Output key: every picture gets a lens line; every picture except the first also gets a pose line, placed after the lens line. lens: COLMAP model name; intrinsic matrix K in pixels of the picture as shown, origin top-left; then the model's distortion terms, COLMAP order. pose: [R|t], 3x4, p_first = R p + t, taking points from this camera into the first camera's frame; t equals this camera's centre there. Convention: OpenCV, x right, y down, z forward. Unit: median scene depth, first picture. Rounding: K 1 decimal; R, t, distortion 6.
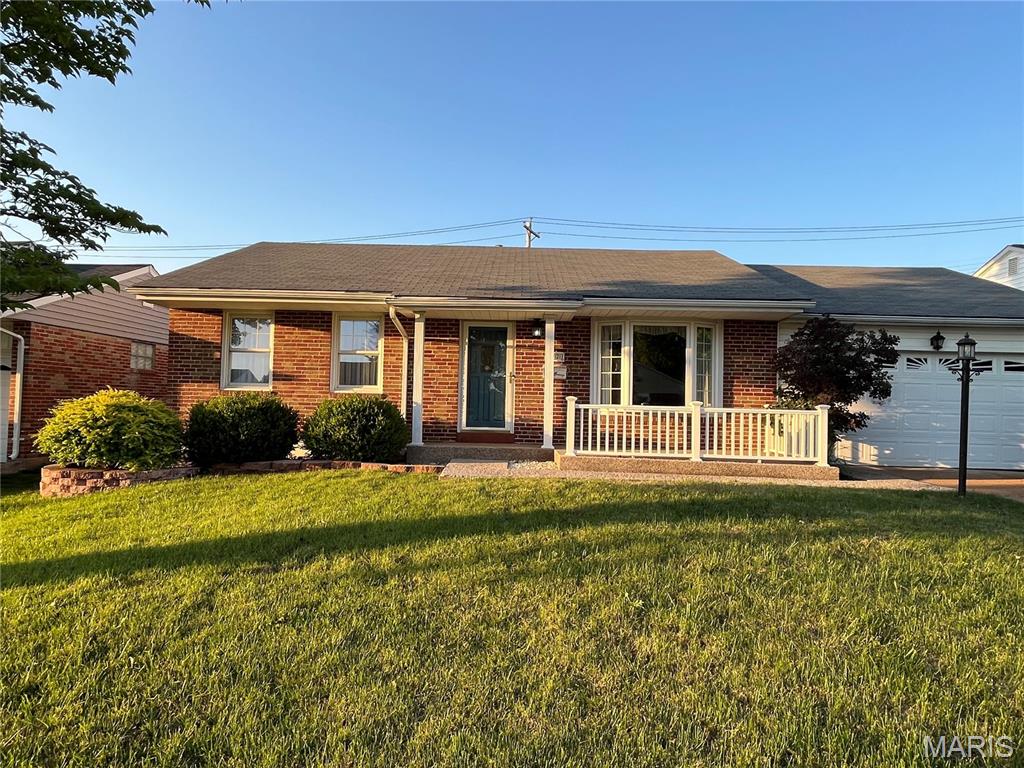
lens RADIAL K [[638.7, 0, 514.1], [0, 638.7, 385.9], [0, 0, 1]] dist [-0.000083, -0.001146]
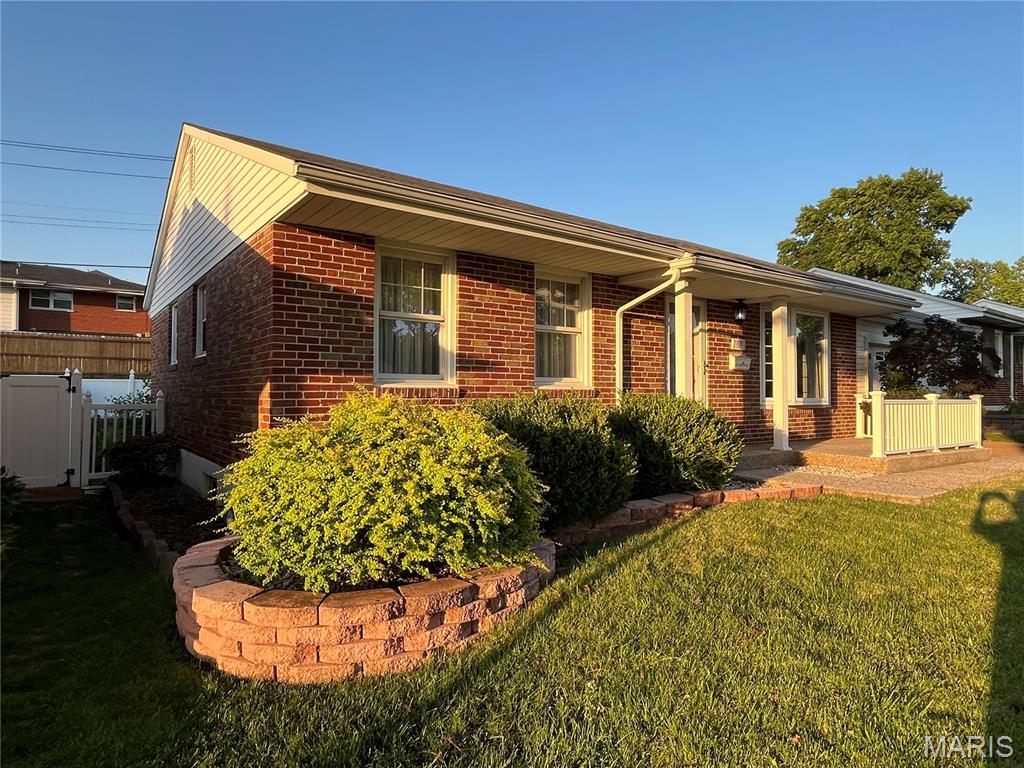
lens RADIAL K [[638.7, 0, 511.6], [0, 638.7, 380.2], [0, 0, 1]] dist [-0.000083, -0.001146]
pose [[0.780273, -0.005852, 0.625412, -0.709590], [-0.008414, 0.999768, 0.019852, -0.011126], [-0.625383, -0.020752, 0.780042, 0.509894]]
